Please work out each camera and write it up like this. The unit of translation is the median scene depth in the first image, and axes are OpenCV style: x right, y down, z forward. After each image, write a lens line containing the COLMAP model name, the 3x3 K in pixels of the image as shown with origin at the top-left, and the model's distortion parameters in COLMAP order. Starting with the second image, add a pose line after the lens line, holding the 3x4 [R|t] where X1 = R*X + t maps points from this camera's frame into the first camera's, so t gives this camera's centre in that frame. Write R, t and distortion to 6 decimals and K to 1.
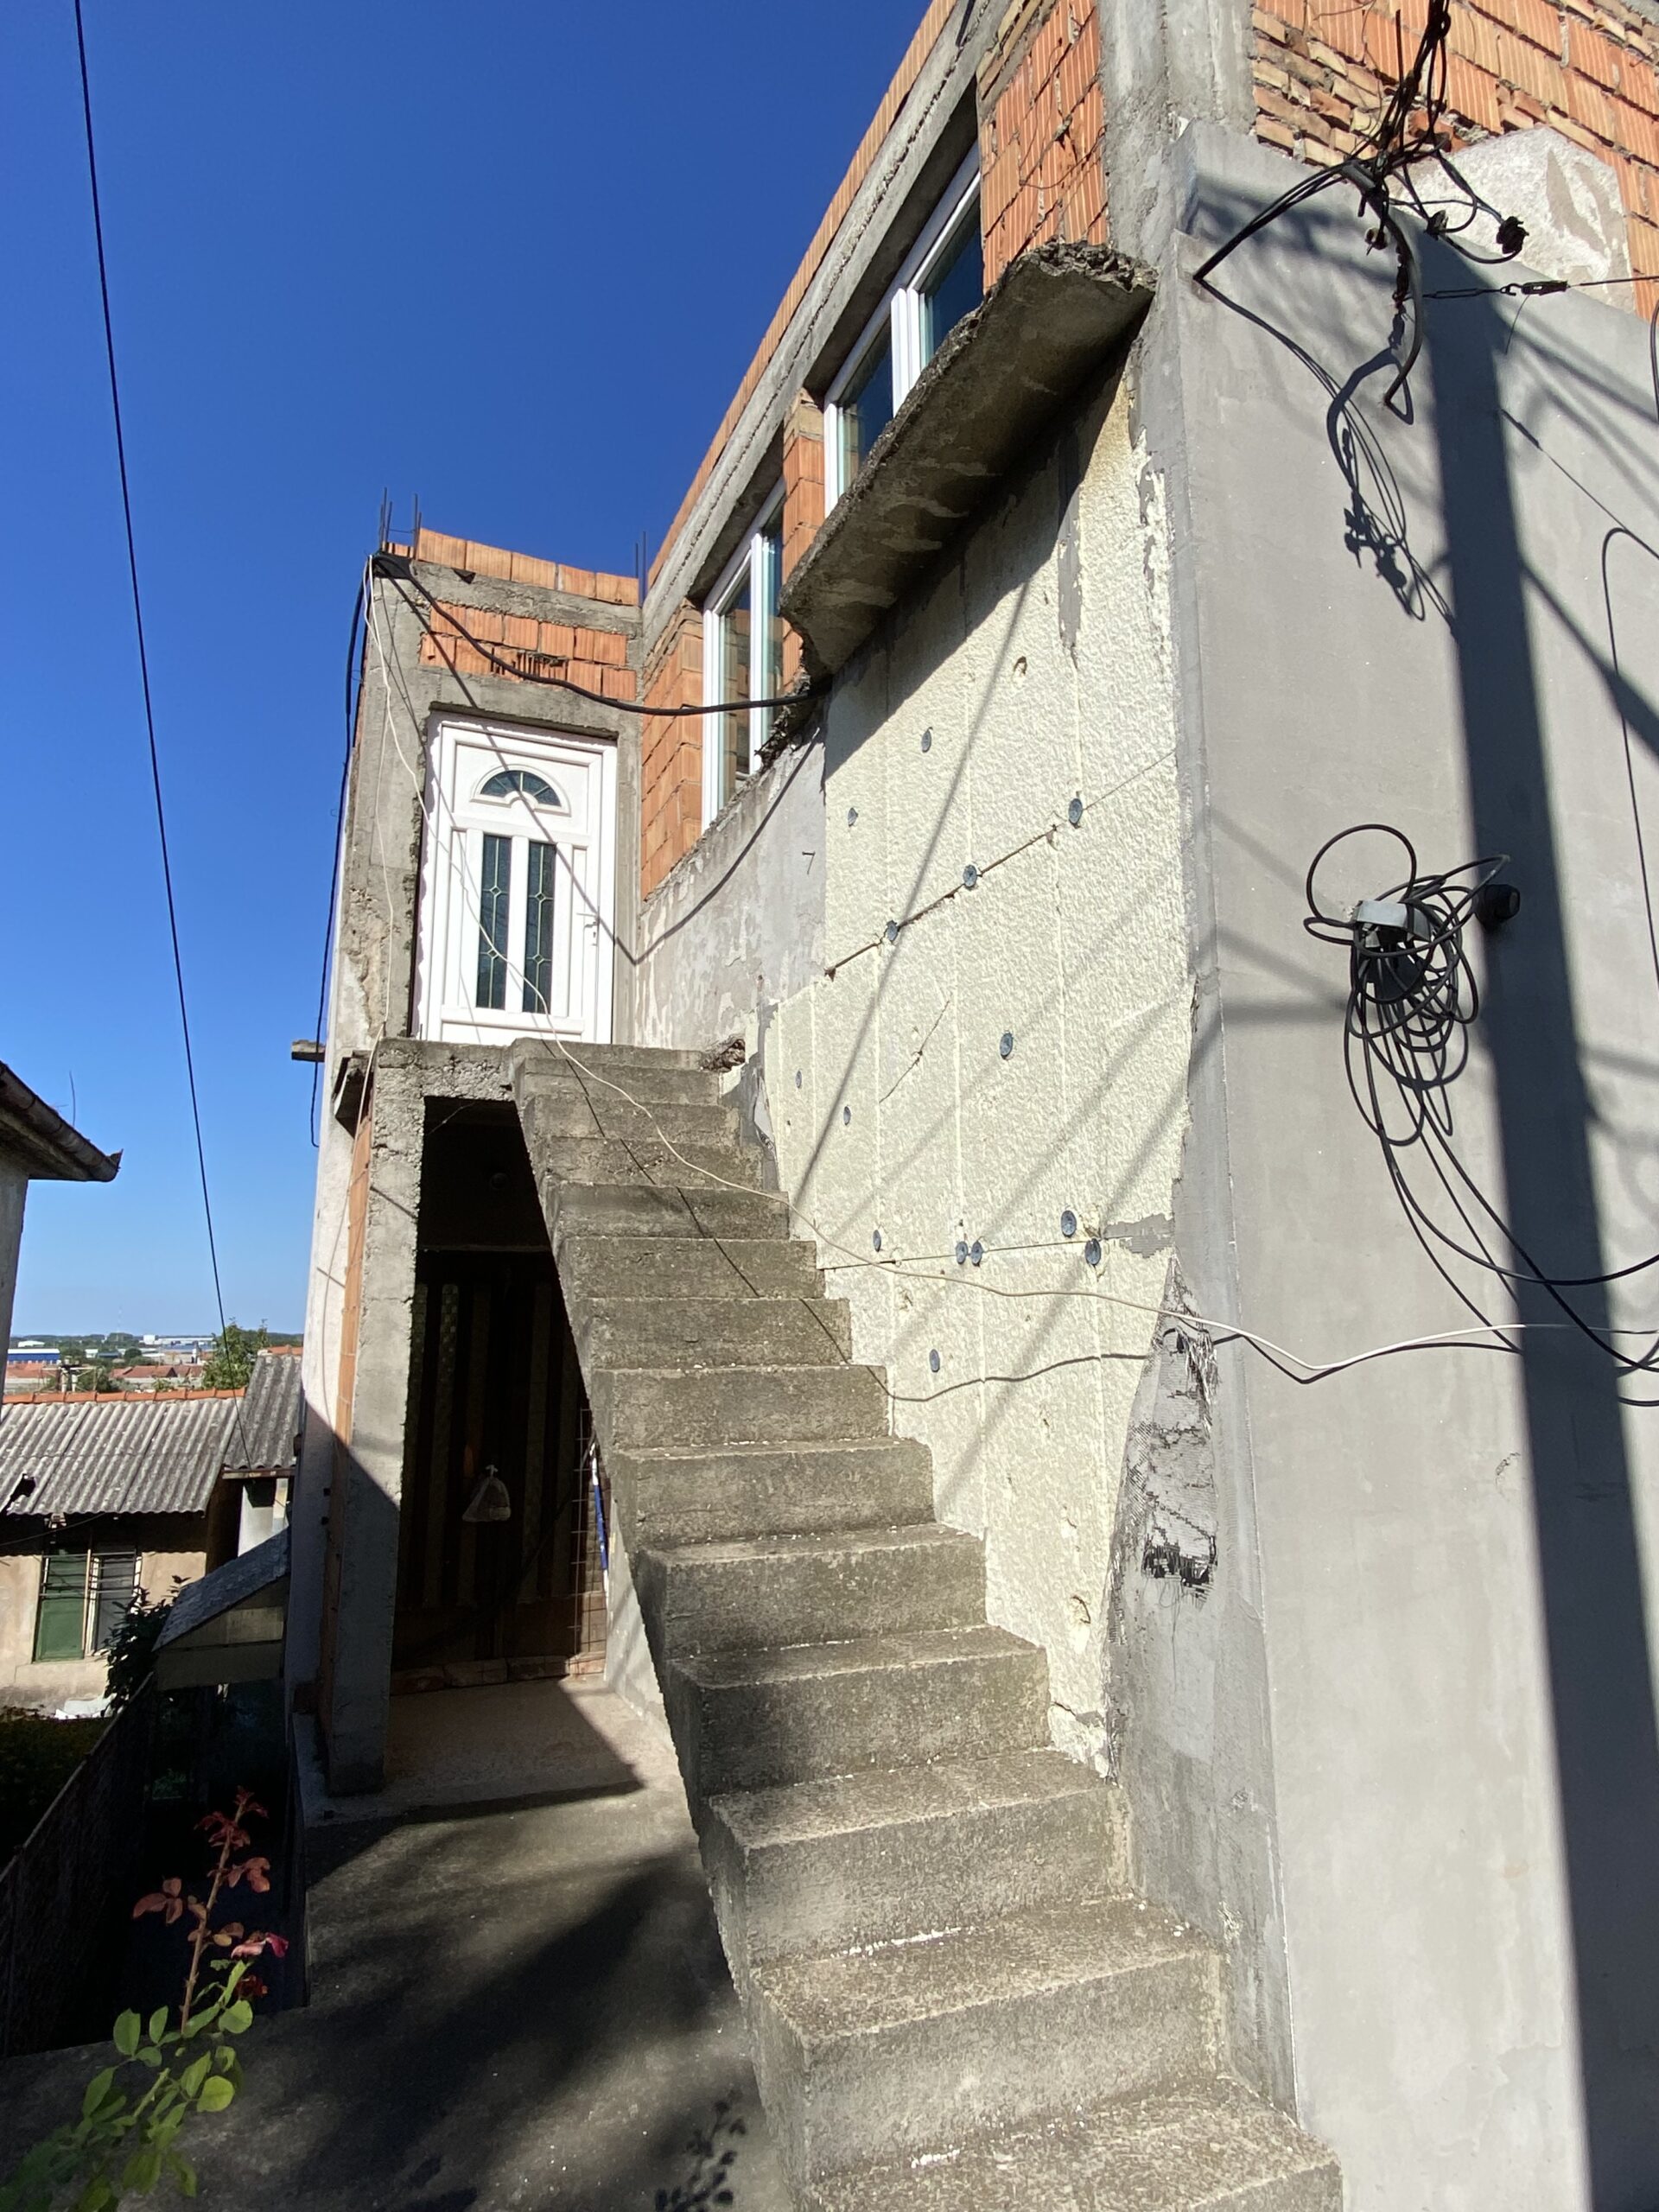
lens RADIAL K [[1261.3, 0, 826.1], [0, 1261.3, 1094.7], [0, 0, 1]] dist [0.022161, -0.024240]
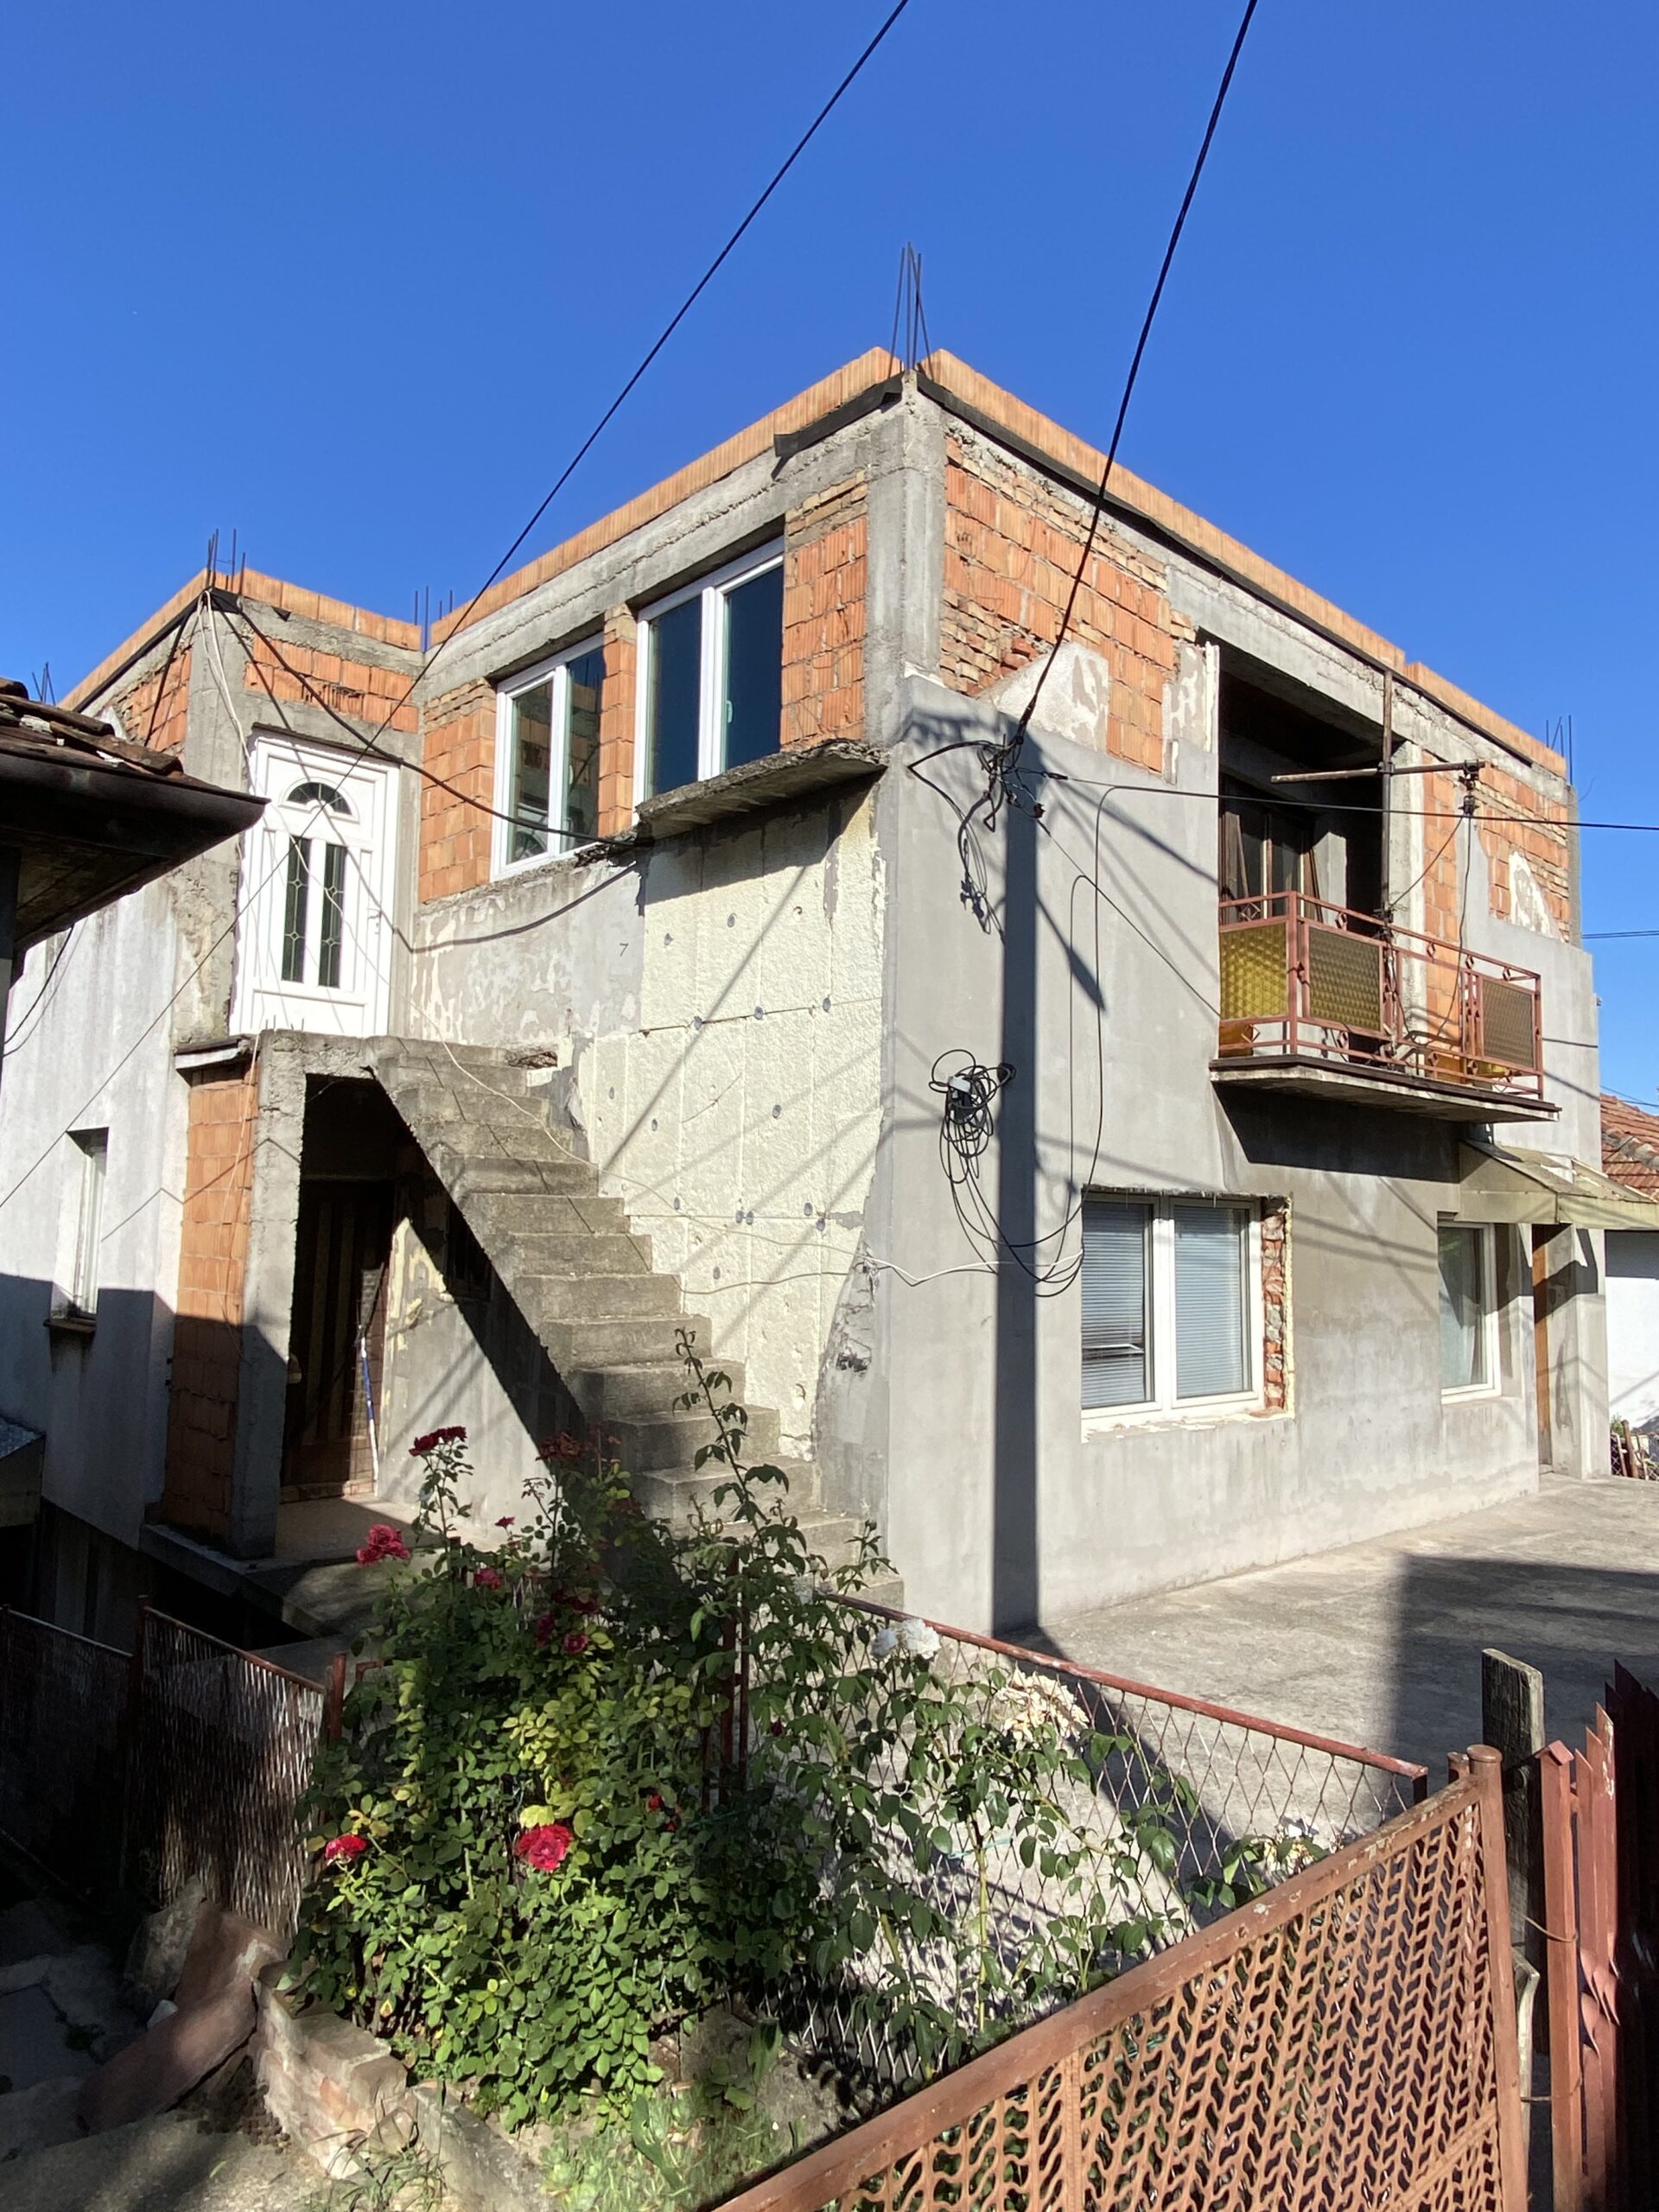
lens RADIAL K [[1370.4, 0, 835.7], [0, 1370.4, 1113.5], [0, 0, 1]] dist [0.005977, -0.000755]
pose [[0.936611, 0.050711, 0.346682, -0.481936], [-0.086646, 0.992261, 0.088944, -0.224110], [-0.339488, -0.113345, 0.933756, -0.951024]]
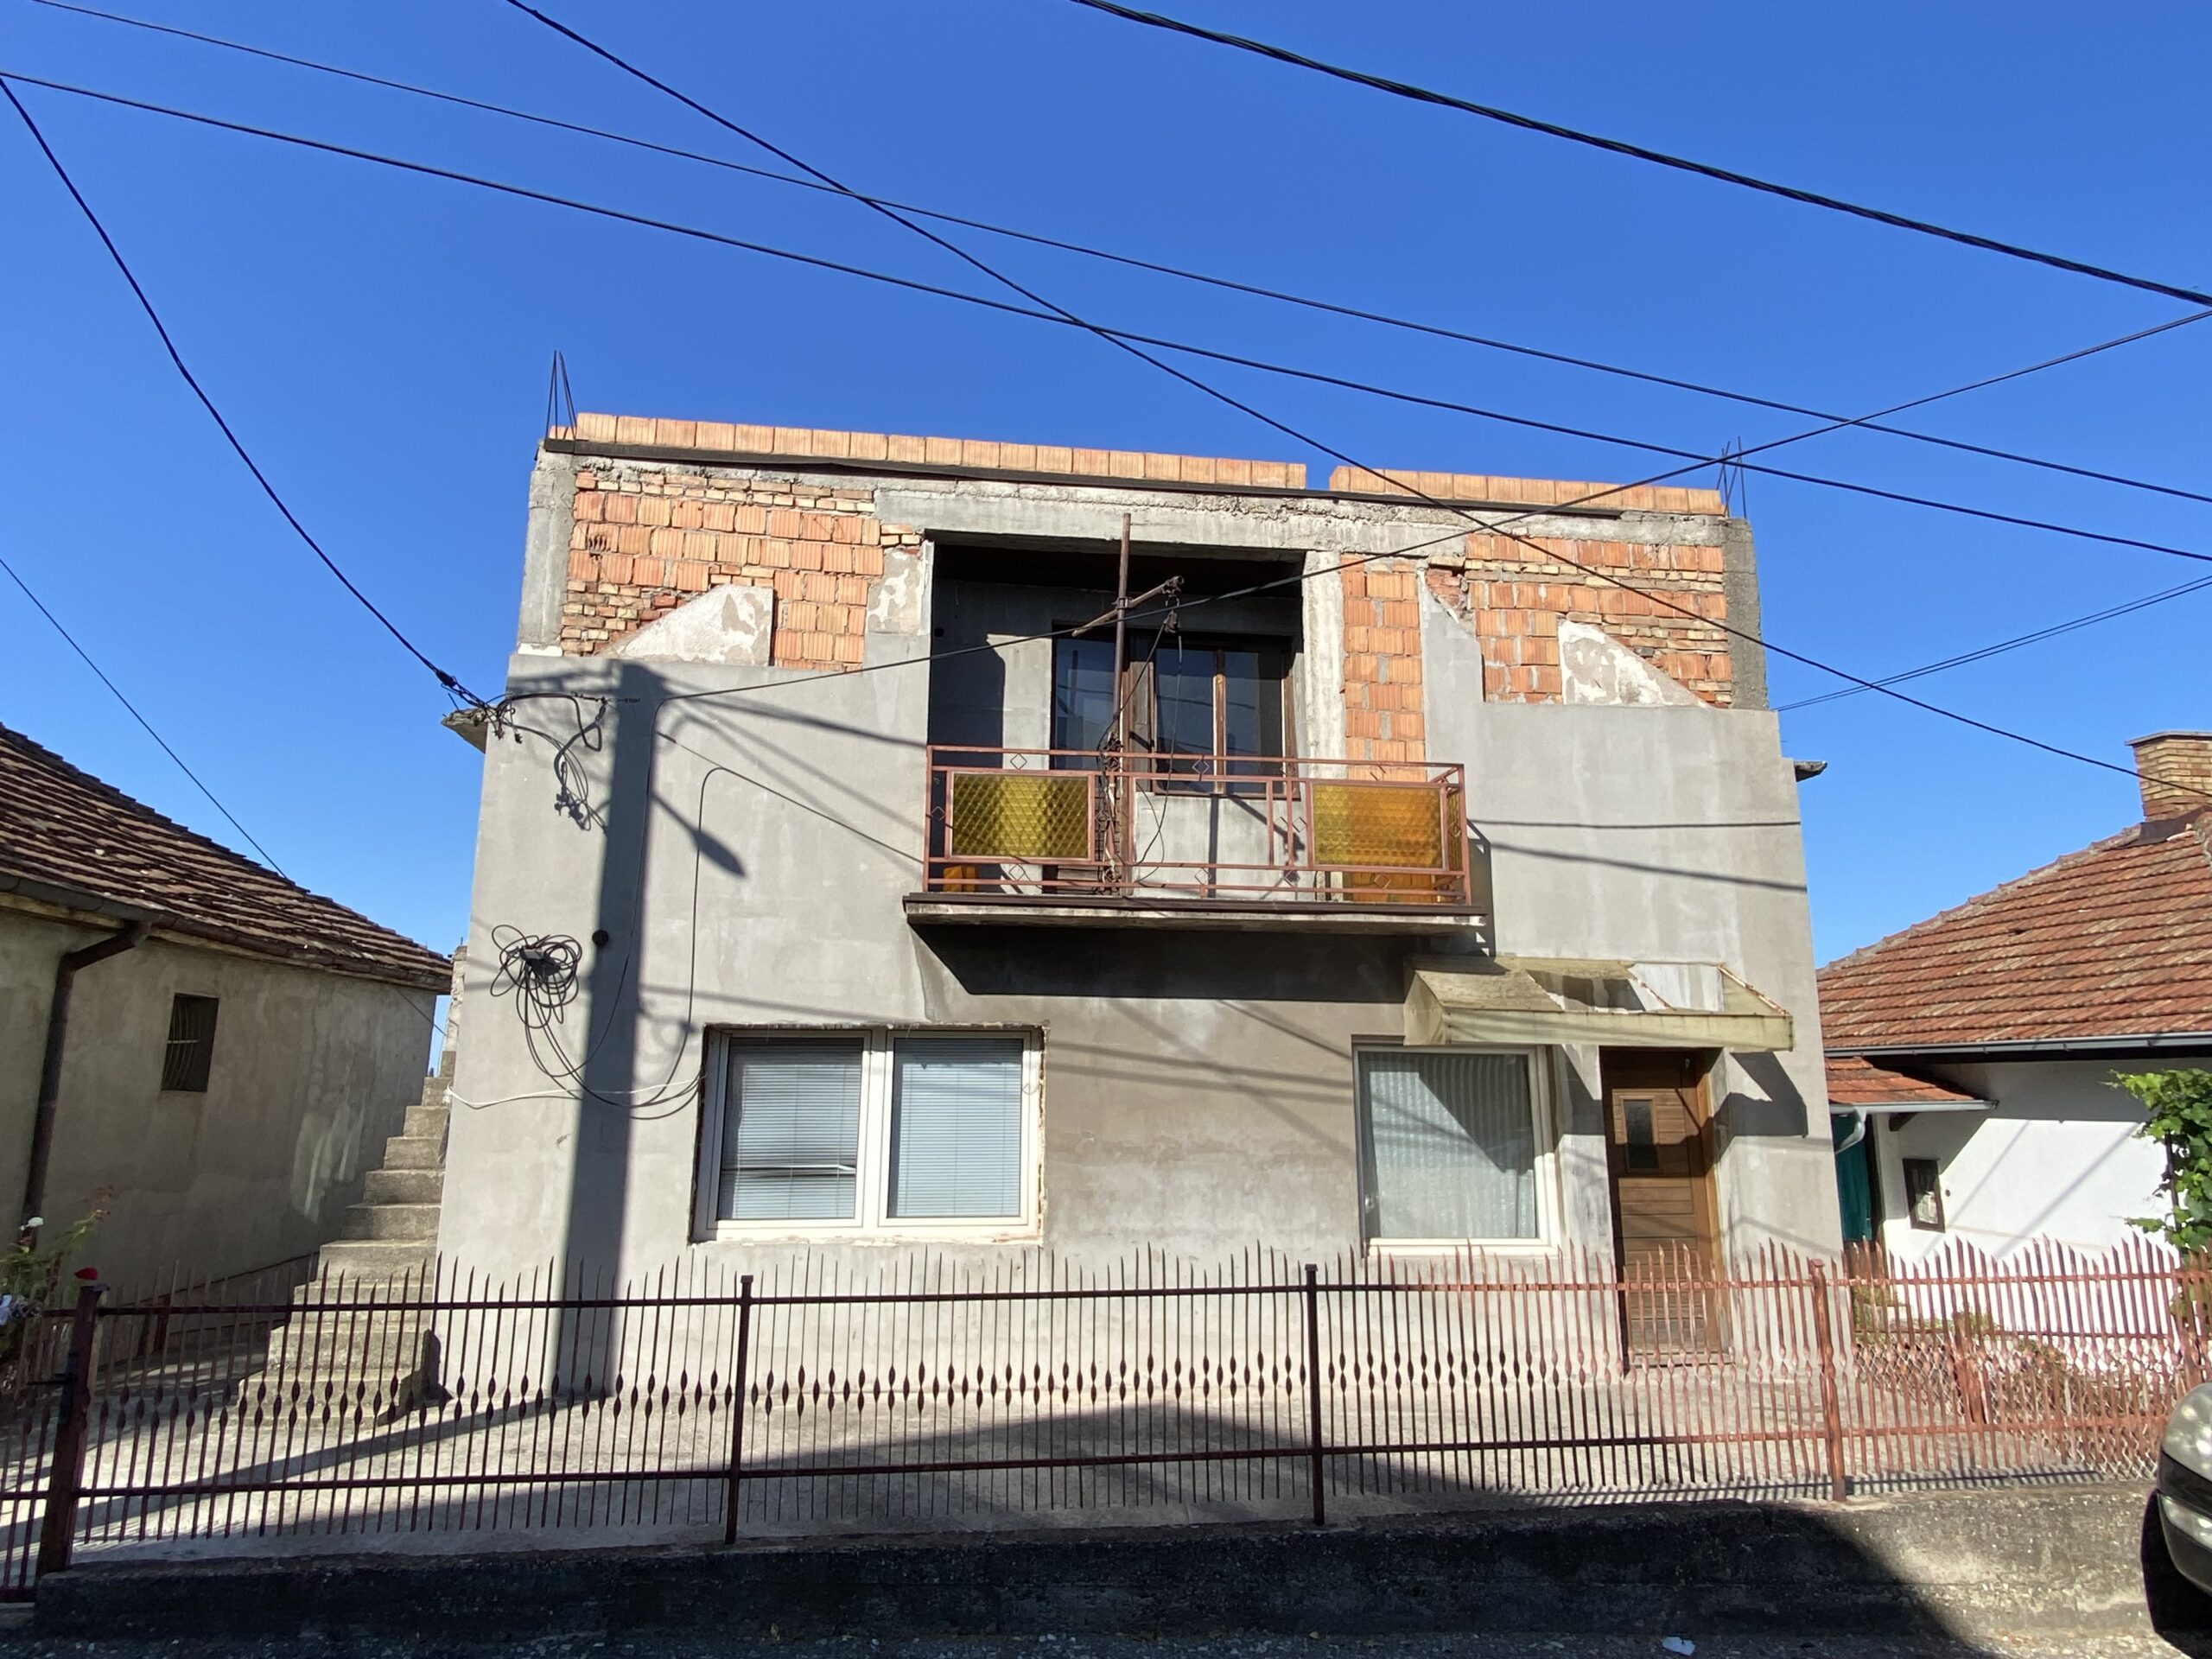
lens RADIAL K [[1261.3, 0, 1101.8], [0, 1261.3, 825.0], [0, 0, 1]] dist [0.022161, -0.024240]
pose [[0.970726, -0.043843, -0.236154, 1.908615], [0.038717, 0.998904, -0.026299, -0.236149], [0.237048, 0.016386, 0.971360, -1.212347]]
